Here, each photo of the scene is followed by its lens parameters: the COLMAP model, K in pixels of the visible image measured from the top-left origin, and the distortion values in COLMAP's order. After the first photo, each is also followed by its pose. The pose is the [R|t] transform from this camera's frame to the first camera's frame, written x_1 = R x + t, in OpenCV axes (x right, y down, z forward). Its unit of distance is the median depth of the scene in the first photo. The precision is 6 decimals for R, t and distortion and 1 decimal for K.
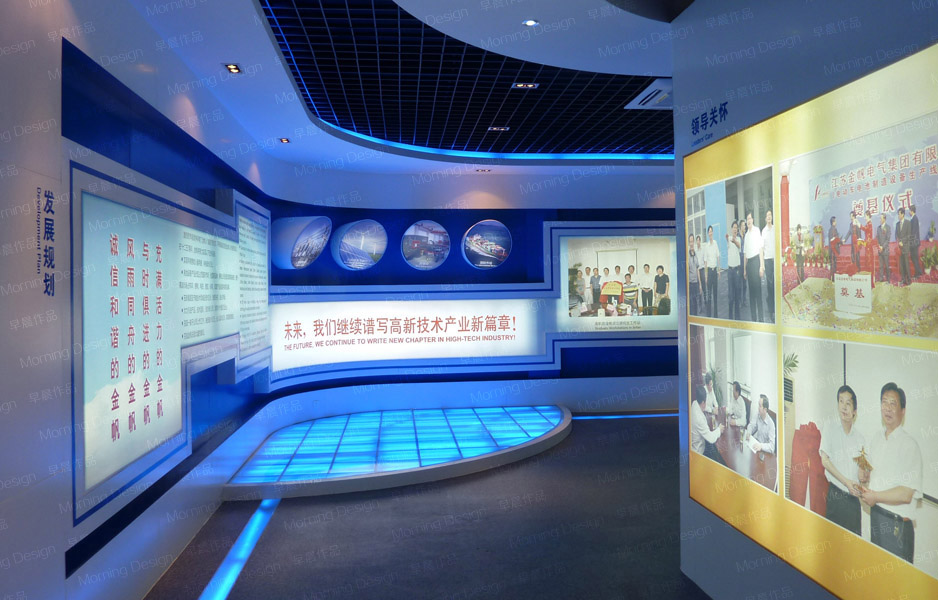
lens RADIAL K [[723.0, 0, 469.4], [0, 723.0, 297.0], [0, 0, 1]] dist [0.022356, -0.040174]
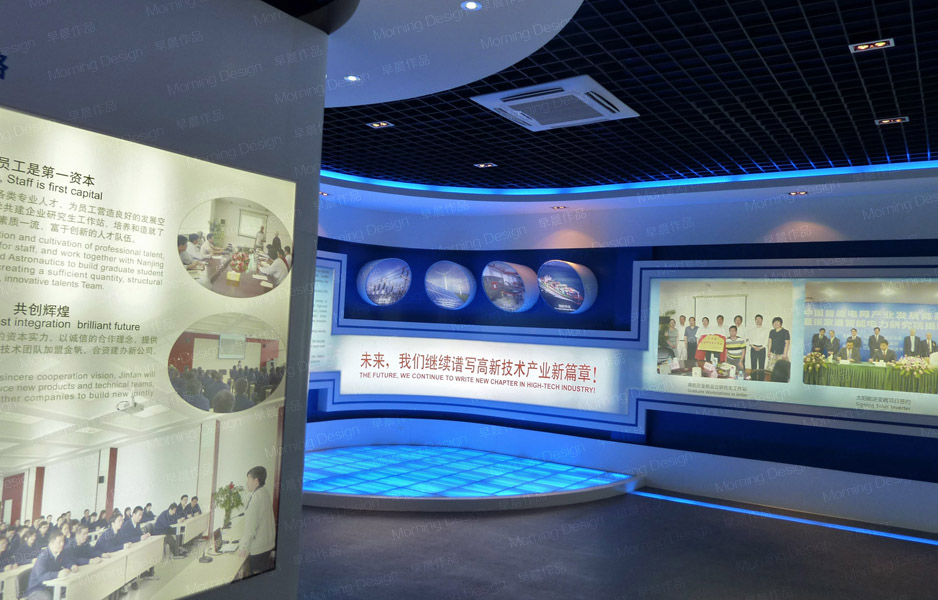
lens RADIAL K [[723.0, 0, 469.1], [0, 723.0, 297.9], [0, 0, 1]] dist [0.022356, -0.040174]
pose [[0.763821, 0.021879, -0.645057, 0.526586], [-0.062545, 0.997231, -0.040237, -0.013029], [0.642390, 0.071079, 0.763075, 0.212221]]
